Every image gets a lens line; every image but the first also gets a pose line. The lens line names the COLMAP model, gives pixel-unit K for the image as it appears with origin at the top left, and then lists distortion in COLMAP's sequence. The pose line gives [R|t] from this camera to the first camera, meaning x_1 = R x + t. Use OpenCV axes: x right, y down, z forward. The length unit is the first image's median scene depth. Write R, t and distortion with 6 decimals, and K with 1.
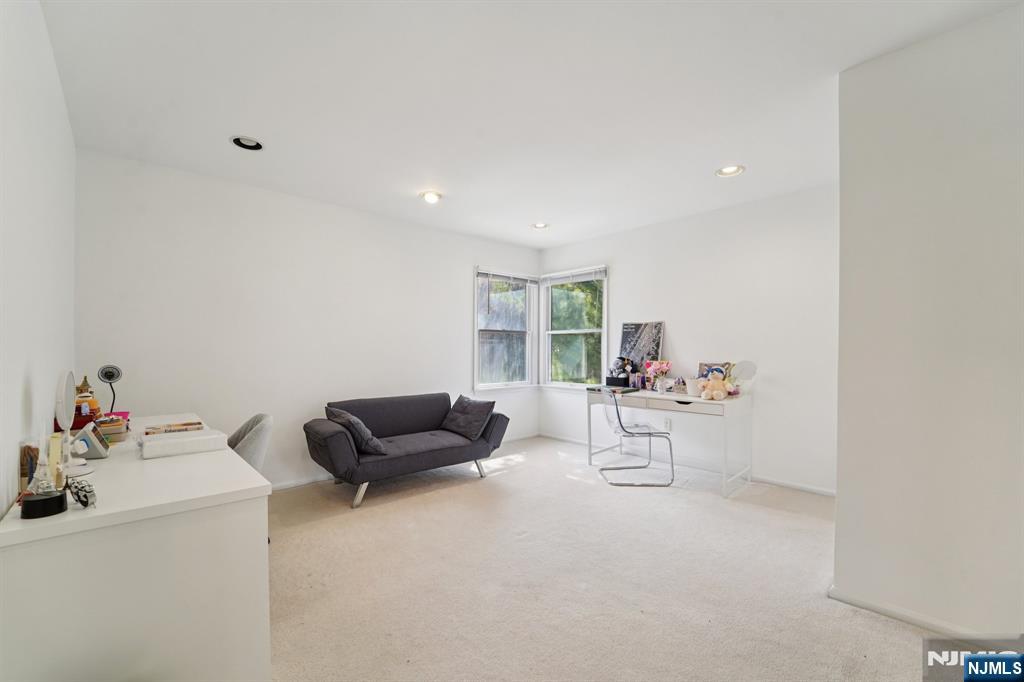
lens RADIAL K [[424.7, 0, 516.4], [0, 424.7, 344.8], [0, 0, 1]] dist [-0.020745, 0.000590]
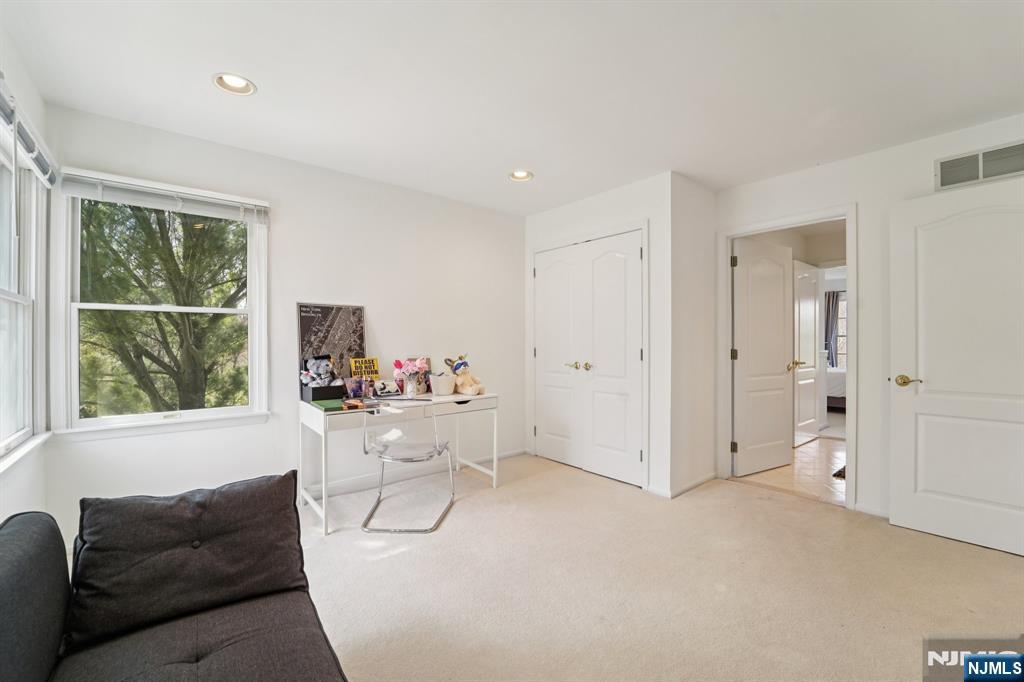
lens RADIAL K [[424.7, 0, 516.3], [0, 424.7, 340.1], [0, 0, 1]] dist [-0.020745, 0.000590]
pose [[0.059394, -0.000937, 0.998234, -0.388336], [-0.007859, 0.999968, 0.001406, 0.001792], [-0.998204, -0.007929, 0.059385, 0.652870]]
